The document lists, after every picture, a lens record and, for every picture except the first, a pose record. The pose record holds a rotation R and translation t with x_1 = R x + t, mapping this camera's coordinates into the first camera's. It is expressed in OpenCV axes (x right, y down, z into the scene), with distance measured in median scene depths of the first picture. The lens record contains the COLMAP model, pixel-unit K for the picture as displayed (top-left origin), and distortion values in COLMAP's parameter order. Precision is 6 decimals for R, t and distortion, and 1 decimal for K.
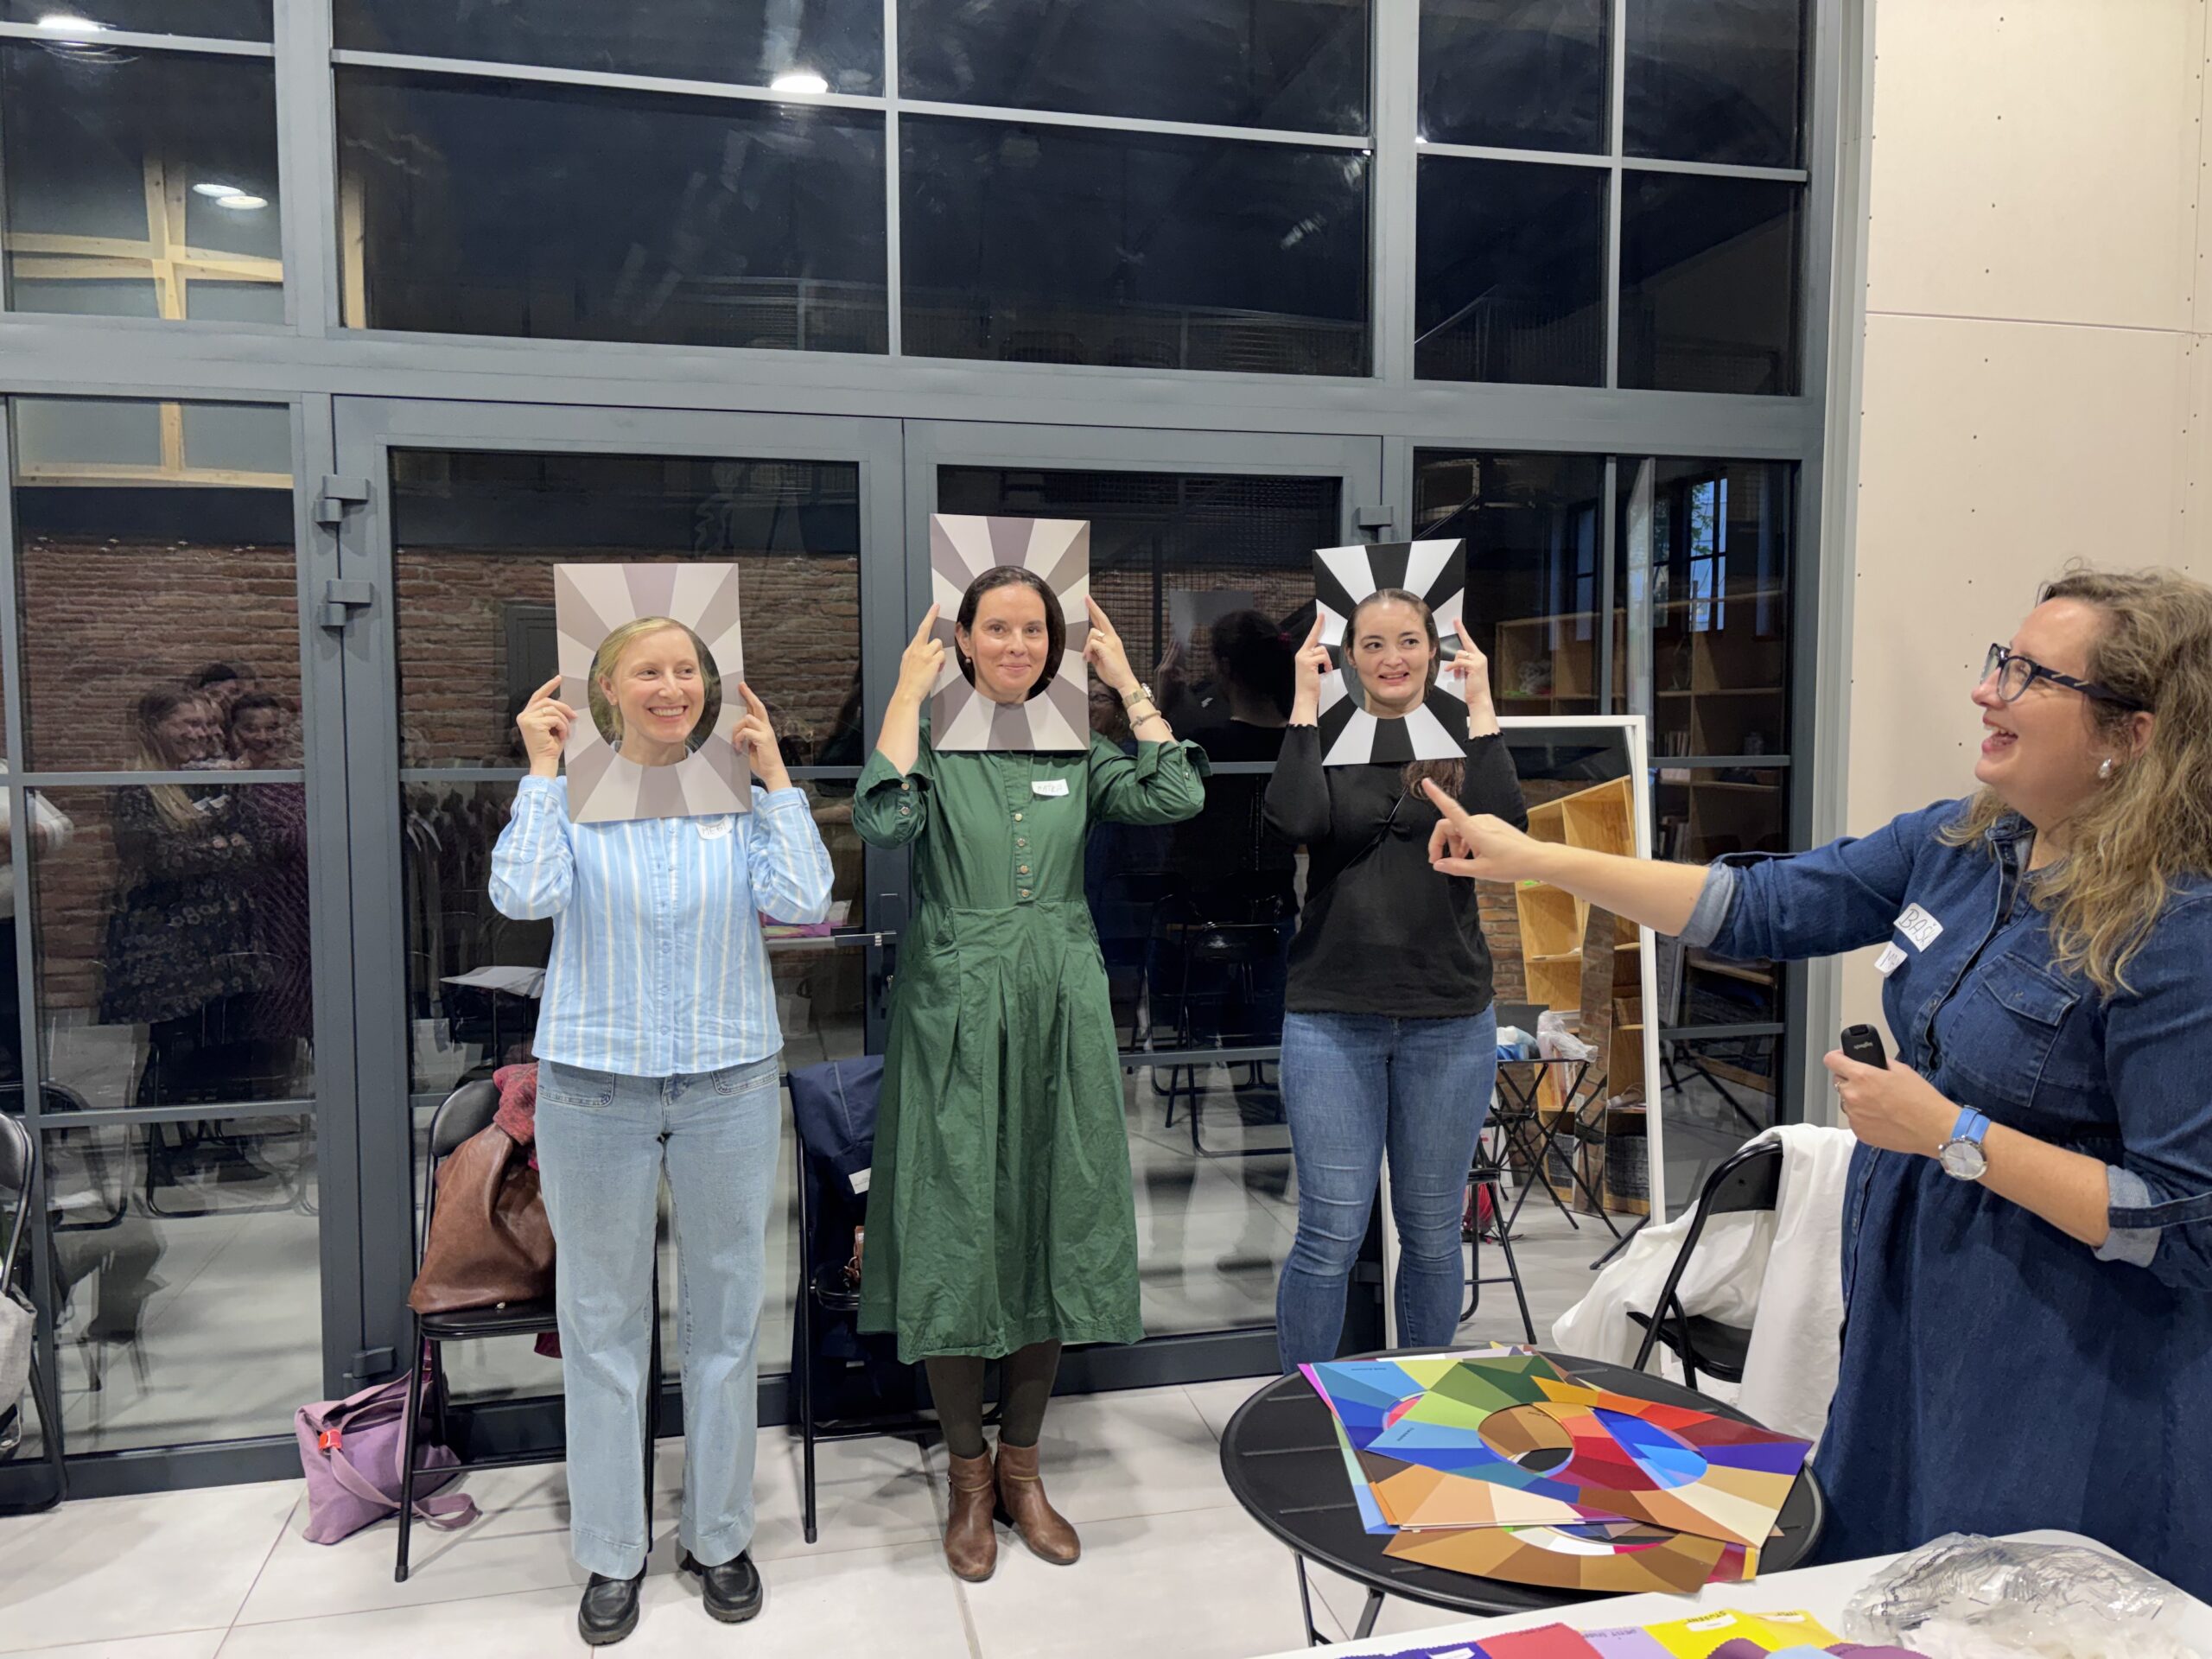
lens RADIAL K [[1543.0, 0, 1106.0], [0, 1543.0, 837.3], [0, 0, 1]] dist [-0.010682, -0.004289]
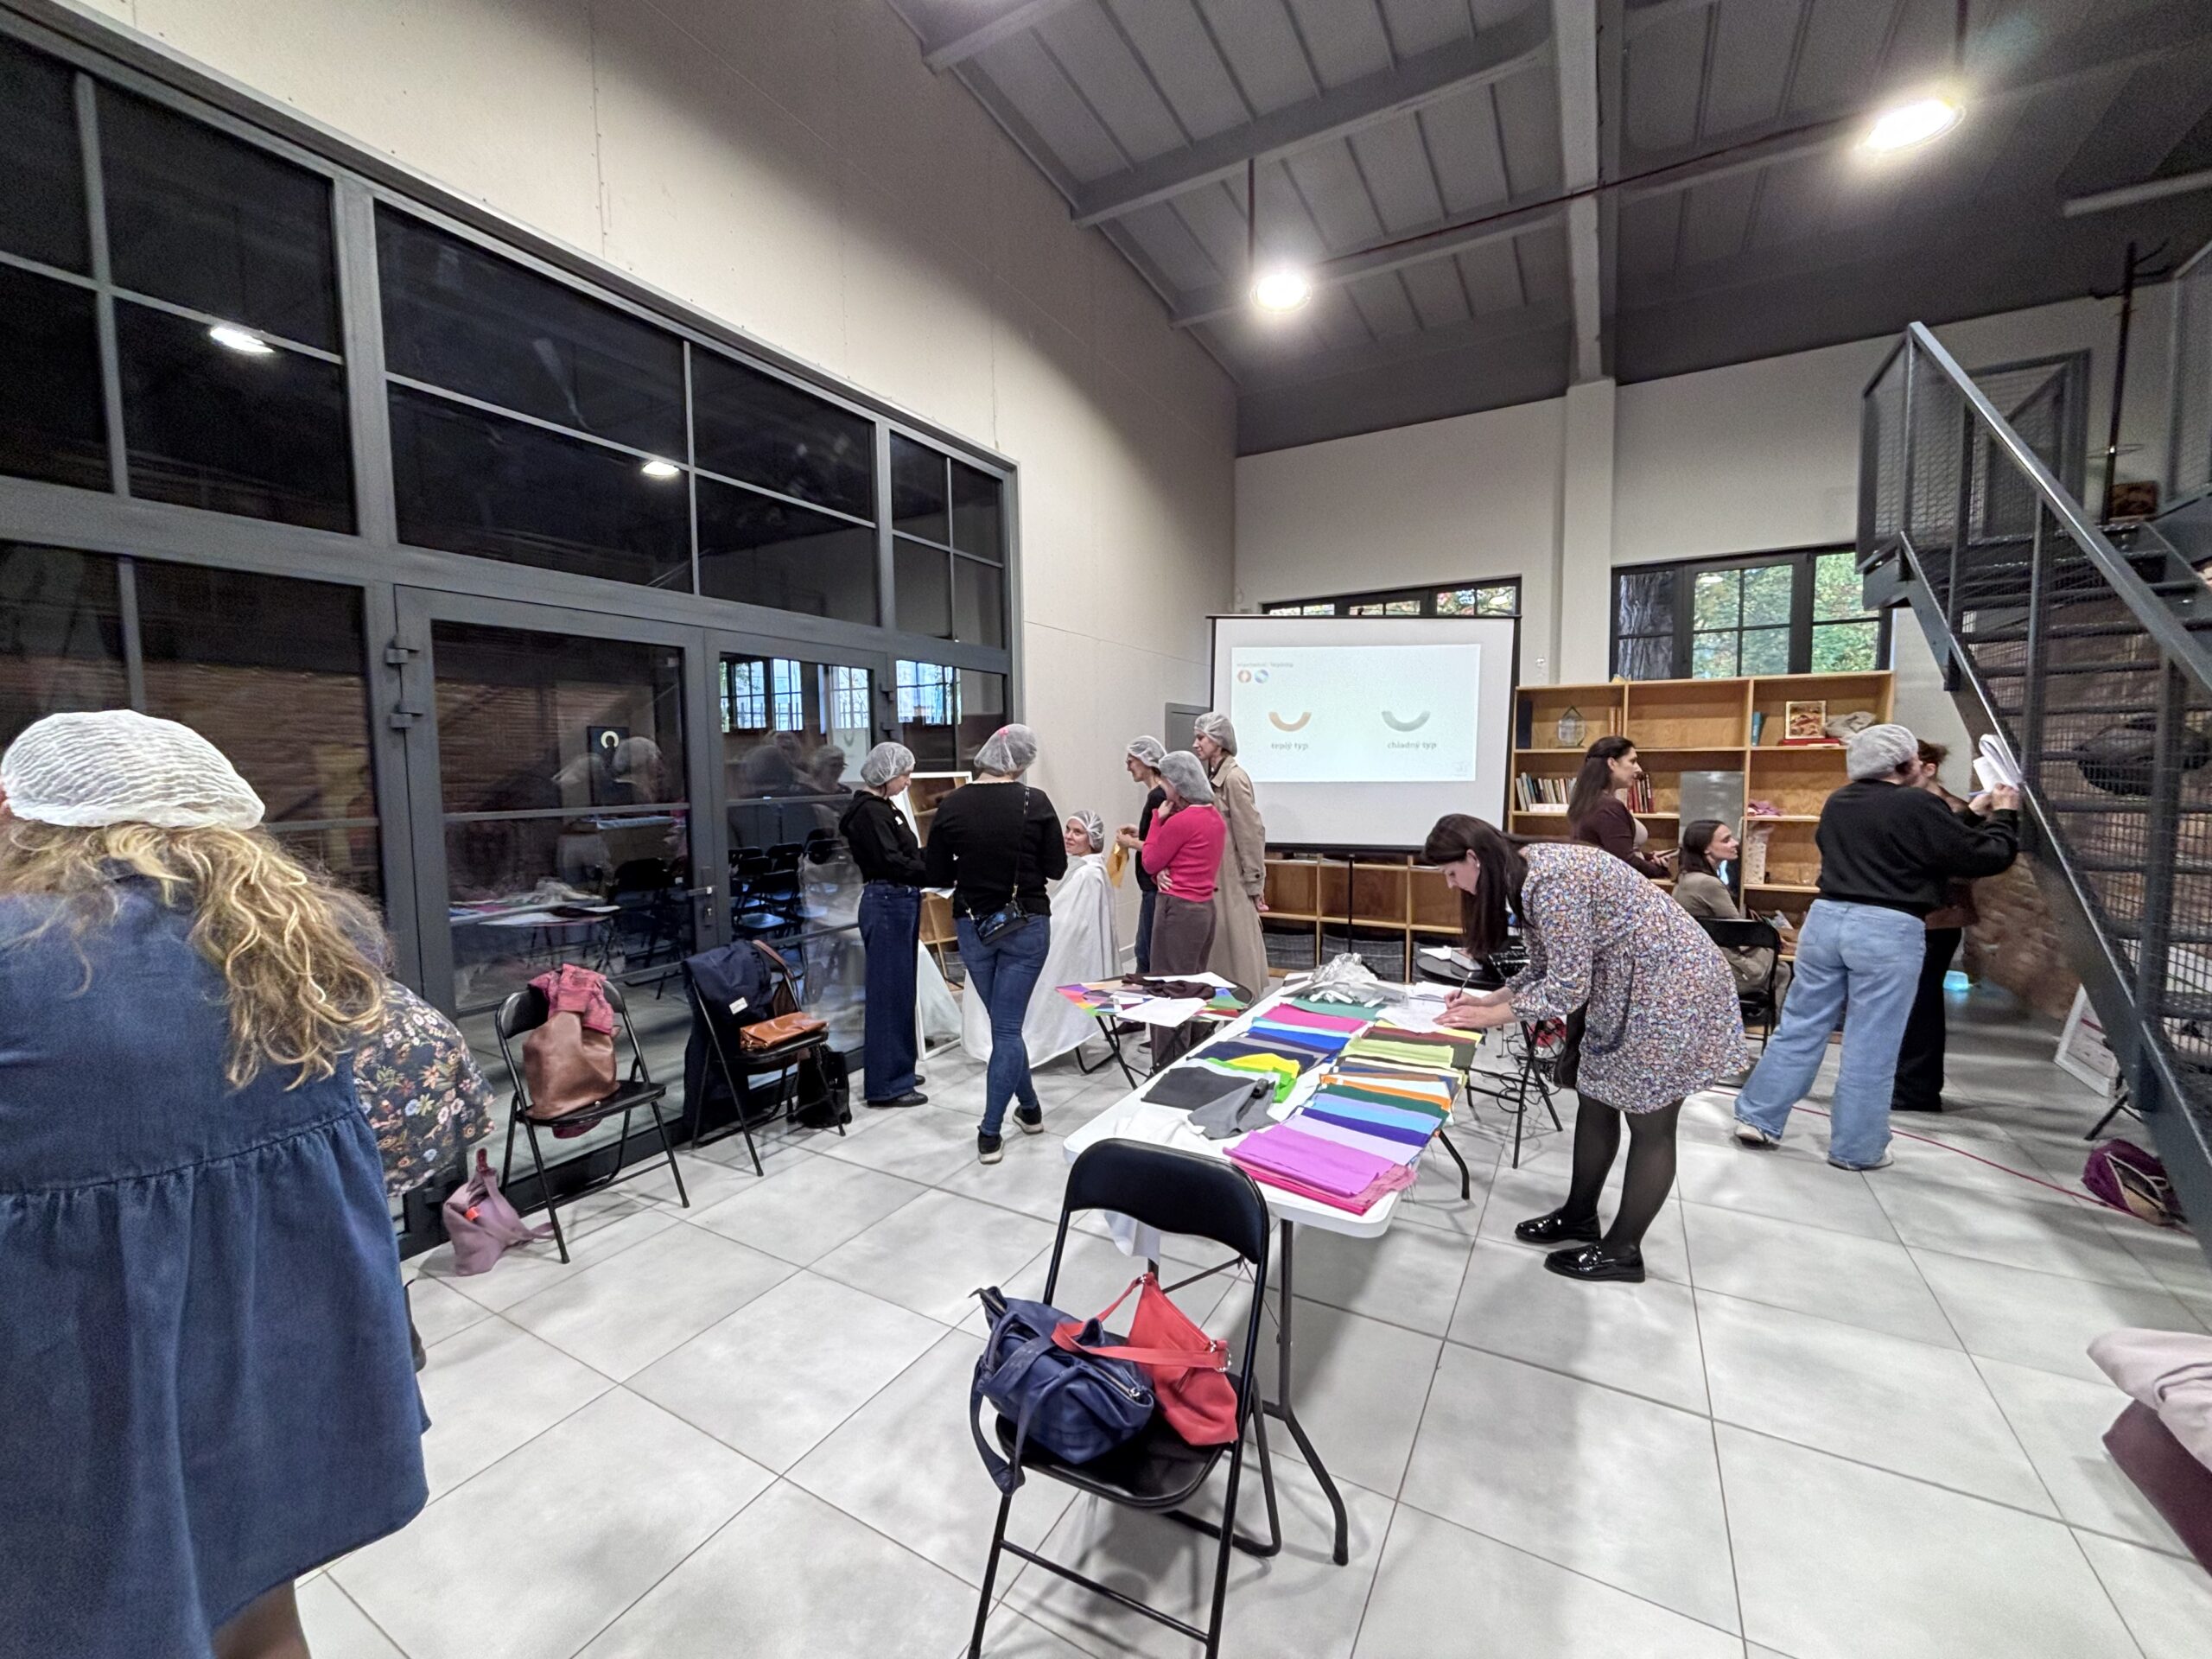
lens RADIAL K [[889.0, 0, 1104.1], [0, 889.0, 820.4], [0, 0, 1]] dist [-0.001673, -0.000133]
pose [[0.661202, -0.063625, 0.747505, -0.713280], [0.084470, 0.996375, 0.010090, 0.011187], [-0.745437, 0.056470, 0.664180, -0.153584]]
